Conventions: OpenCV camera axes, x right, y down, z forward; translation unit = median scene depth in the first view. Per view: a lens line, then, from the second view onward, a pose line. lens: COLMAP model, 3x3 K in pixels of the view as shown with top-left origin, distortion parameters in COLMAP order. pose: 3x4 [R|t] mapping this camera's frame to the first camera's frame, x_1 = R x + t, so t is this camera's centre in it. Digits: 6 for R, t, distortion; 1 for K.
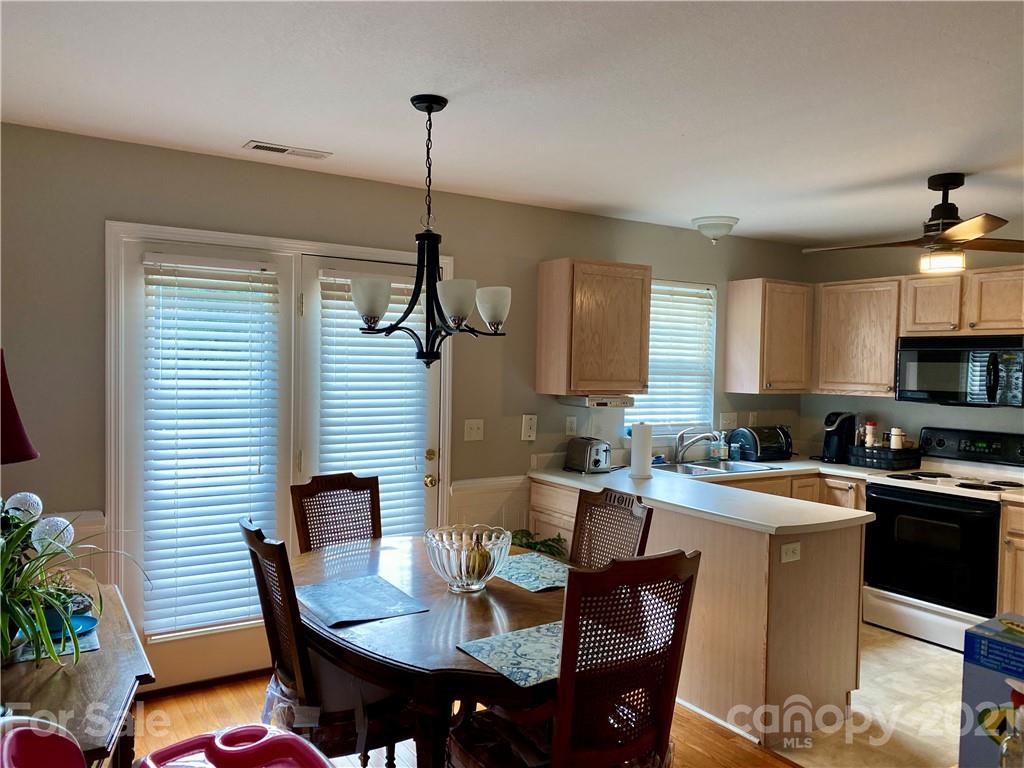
lens RADIAL K [[776.2, 0, 528.6], [0, 776.2, 388.4], [0, 0, 1]] dist [0.135442, -0.230495]
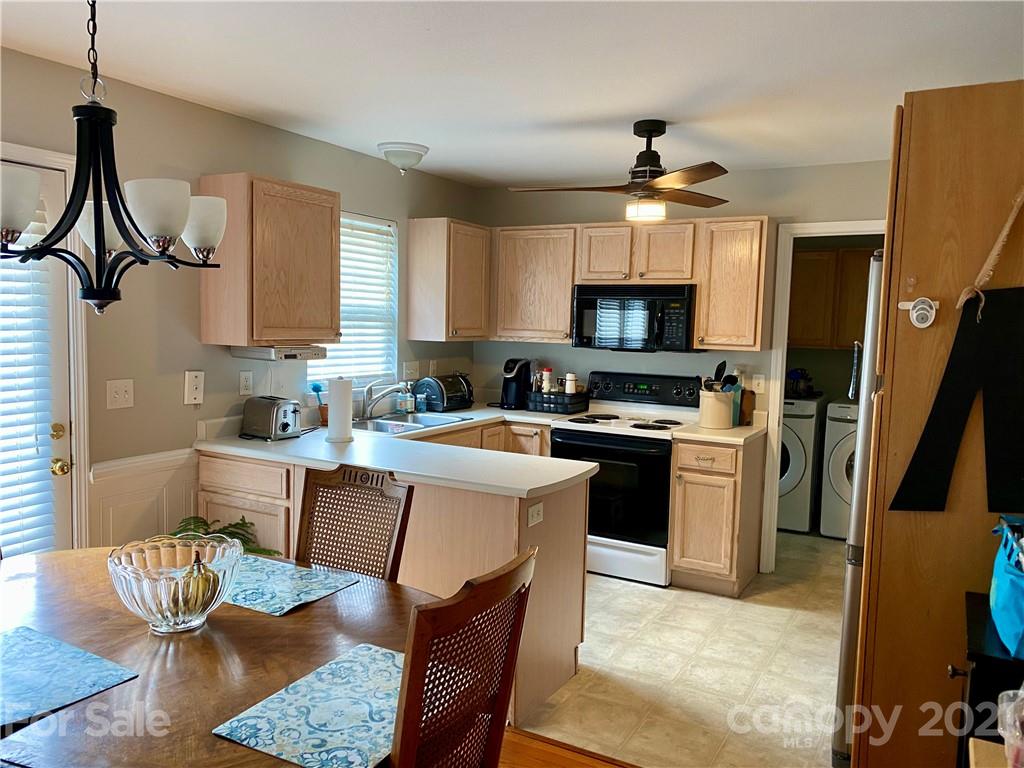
lens RADIAL K [[779.6, 0, 506.8], [0, 779.6, 384.8], [0, 0, 1]] dist [0.103005, -0.144188]
pose [[0.892422, -0.035036, 0.449839, -0.077425], [0.004431, 0.997613, 0.068911, -0.006206], [-0.451180, -0.059504, 0.890447, 0.144462]]
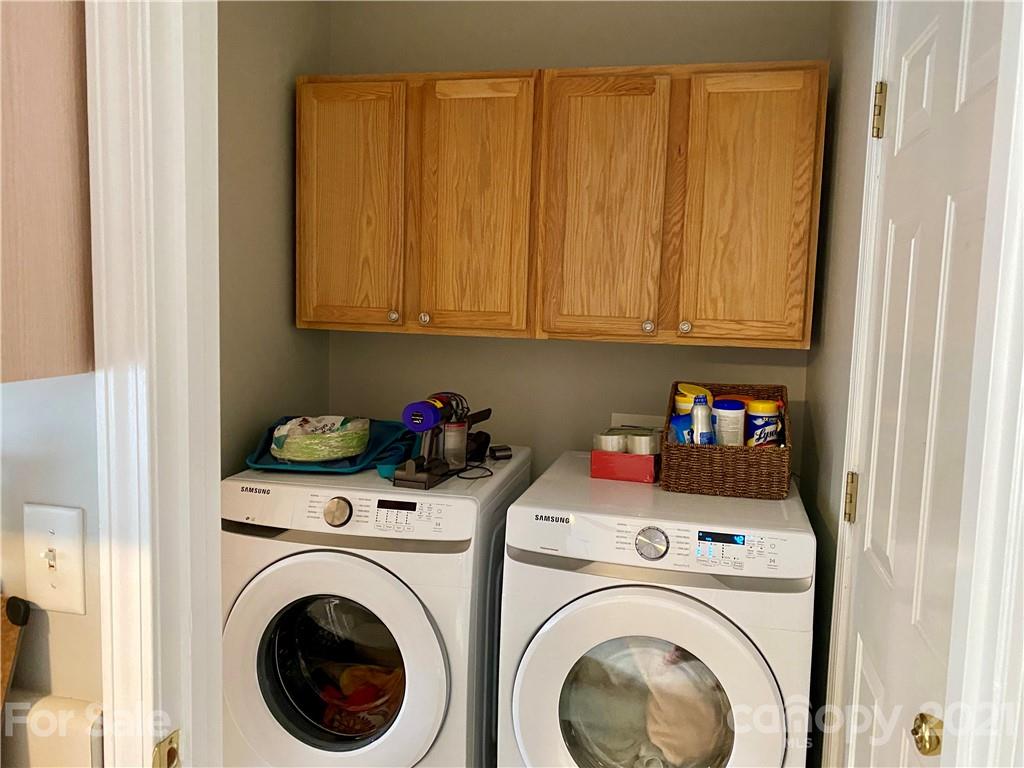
lens RADIAL K [[777.2, 0, 518.3], [0, 777.2, 375.8], [0, 0, 1]] dist [0.089342, -0.120036]
pose [[0.718553, -0.065315, 0.692398, 0.659924], [0.004003, 0.995952, 0.089796, 0.008458], [-0.695461, -0.061751, 0.715906, 0.733762]]
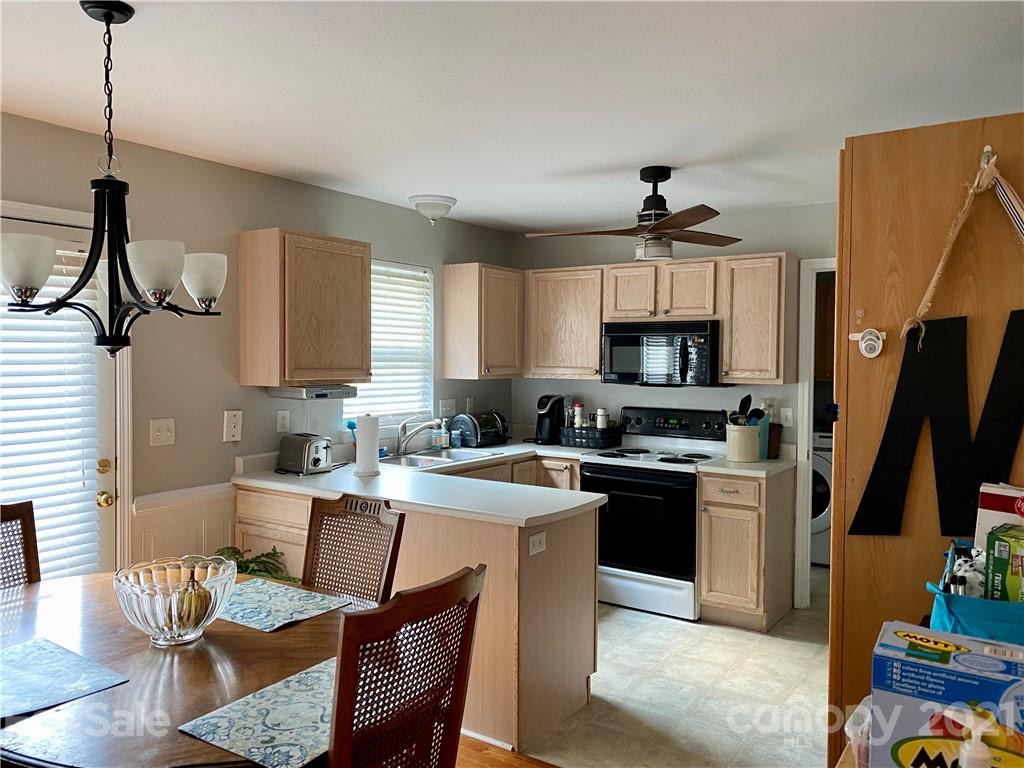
lens RADIAL K [[777.2, 0, 518.3], [0, 777.2, 375.8], [0, 0, 1]] dist [0.089342, -0.120036]
pose [[0.926314, -0.021756, 0.376123, -0.032546], [0.021079, 0.999760, 0.005915, -0.002773], [-0.376162, 0.002450, 0.926551, 0.086042]]
